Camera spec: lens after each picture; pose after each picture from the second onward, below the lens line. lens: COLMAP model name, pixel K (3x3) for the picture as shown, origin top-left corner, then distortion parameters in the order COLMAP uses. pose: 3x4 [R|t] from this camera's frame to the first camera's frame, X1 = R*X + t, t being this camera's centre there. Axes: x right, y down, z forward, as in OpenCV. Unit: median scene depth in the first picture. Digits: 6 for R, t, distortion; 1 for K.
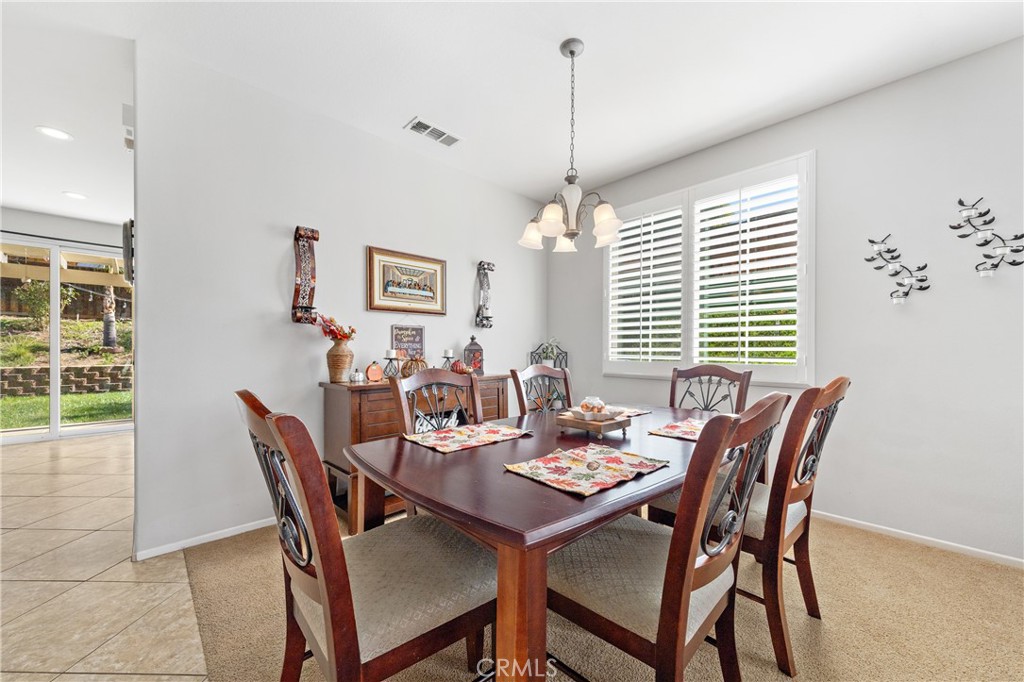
lens RADIAL K [[364.3, 0, 499.8], [0, 364.3, 350.1], [0, 0, 1]] dist [0.007460, -0.000267]
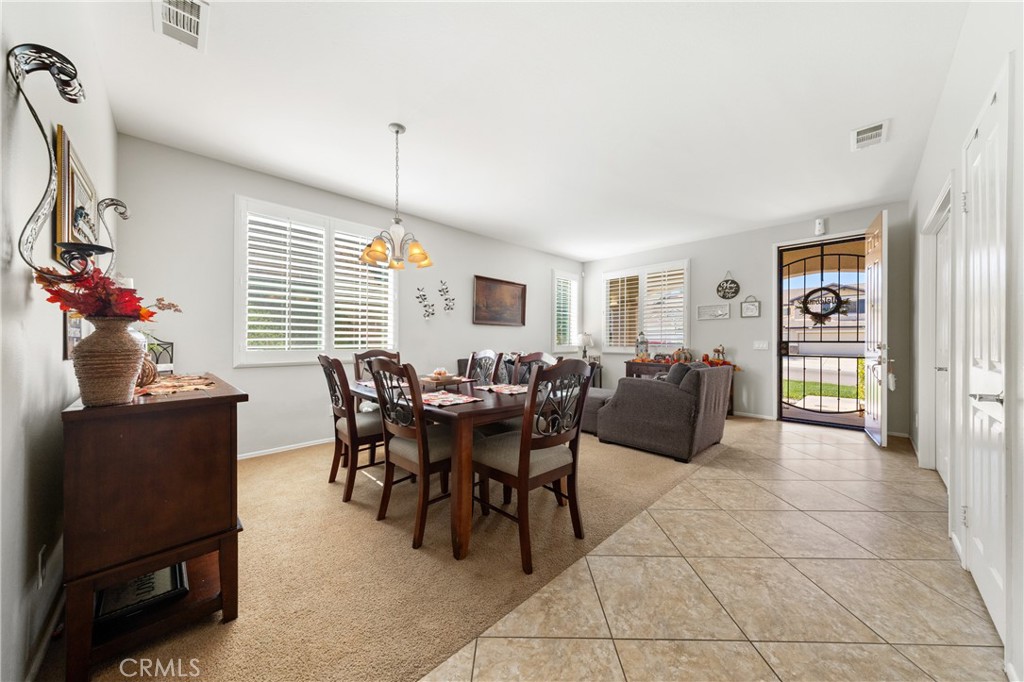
lens RADIAL K [[349.5, 0, 501.4], [0, 349.5, 343.3], [0, 0, 1]] dist [0.002179, -0.000257]
pose [[0.014775, -0.007889, 0.999860, -0.824270], [0.000735, 0.999969, 0.007879, 0.001031], [-0.999891, 0.000618, 0.014780, 0.405229]]
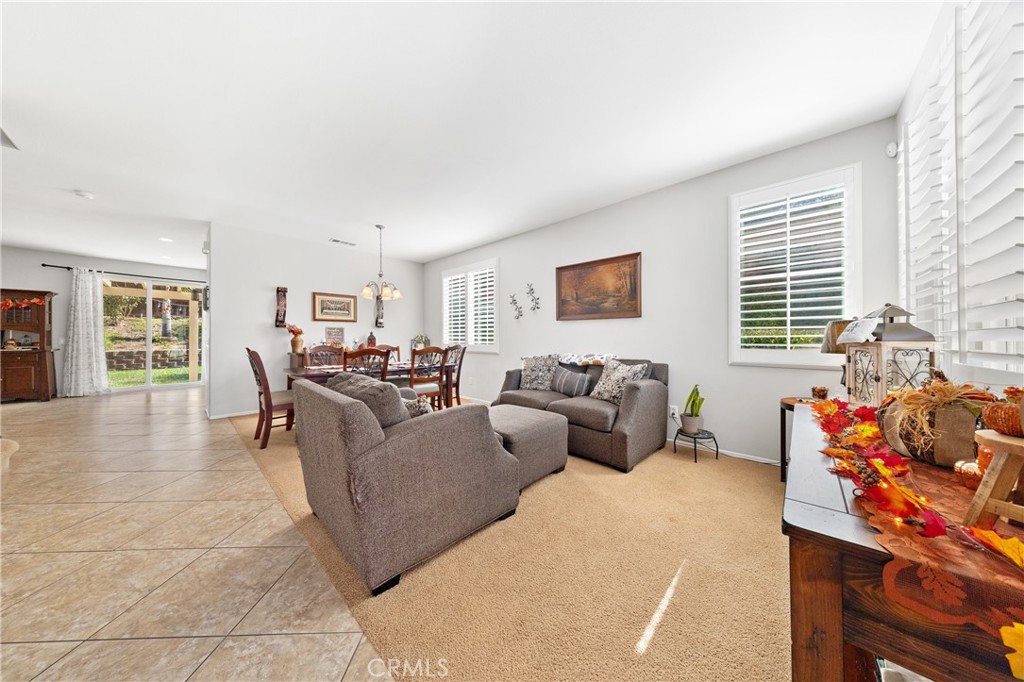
lens RADIAL K [[299.1, 0, 503.2], [0, 299.1, 335.2], [0, 0, 1]] dist [0.000629, -0.000304]
pose [[0.998535, -0.000726, 0.054105, 0.697269], [0.001387, 0.999925, -0.012181, 0.001979], [-0.054092, 0.012238, 0.998461, -0.882184]]
